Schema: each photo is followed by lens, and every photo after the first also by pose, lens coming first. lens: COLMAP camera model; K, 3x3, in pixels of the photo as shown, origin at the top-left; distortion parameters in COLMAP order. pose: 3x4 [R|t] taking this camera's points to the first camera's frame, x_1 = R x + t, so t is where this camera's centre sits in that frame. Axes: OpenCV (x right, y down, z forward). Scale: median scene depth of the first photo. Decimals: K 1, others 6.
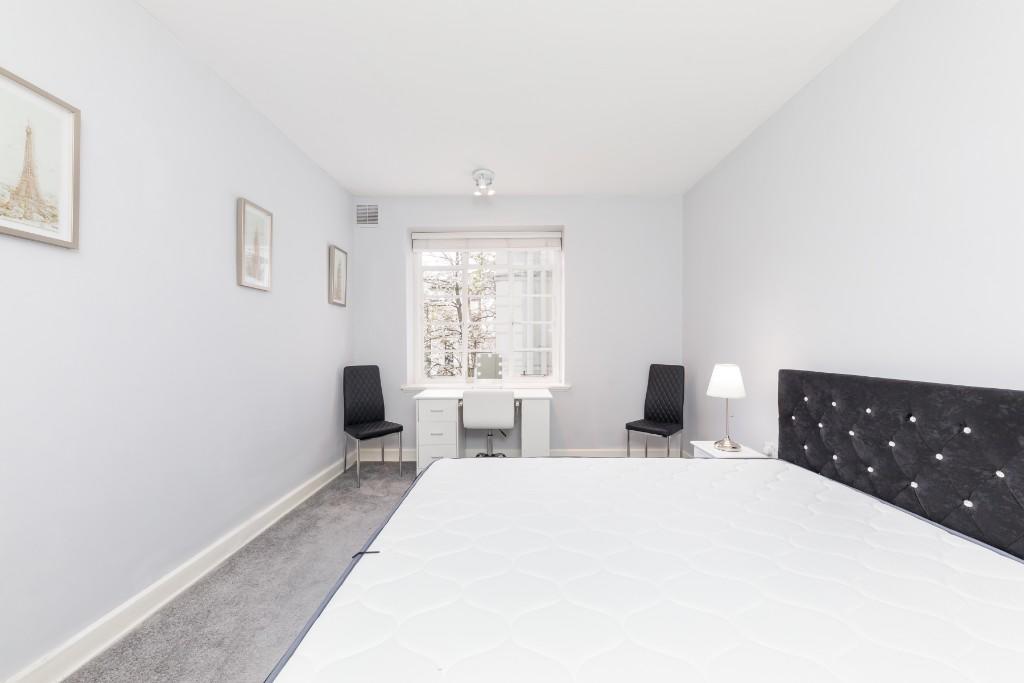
lens RADIAL K [[369.6, 0, 516.8], [0, 369.6, 345.1], [0, 0, 1]] dist [0.000063, -0.000116]
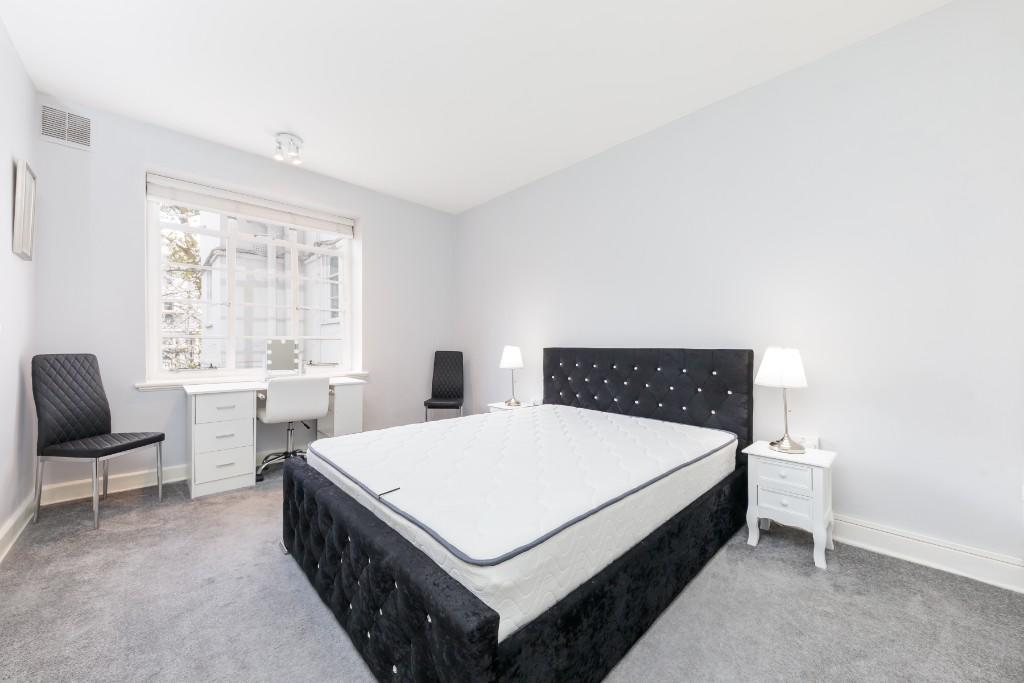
lens RADIAL K [[379.0, 0, 512.0], [0, 379.0, 341.5], [0, 0, 1]] dist [0.011738, -0.007885]
pose [[0.710532, 0.015091, 0.703503, -0.353031], [-0.004236, 0.999844, -0.017169, 0.044403], [-0.703652, 0.009219, 0.710485, -0.037886]]
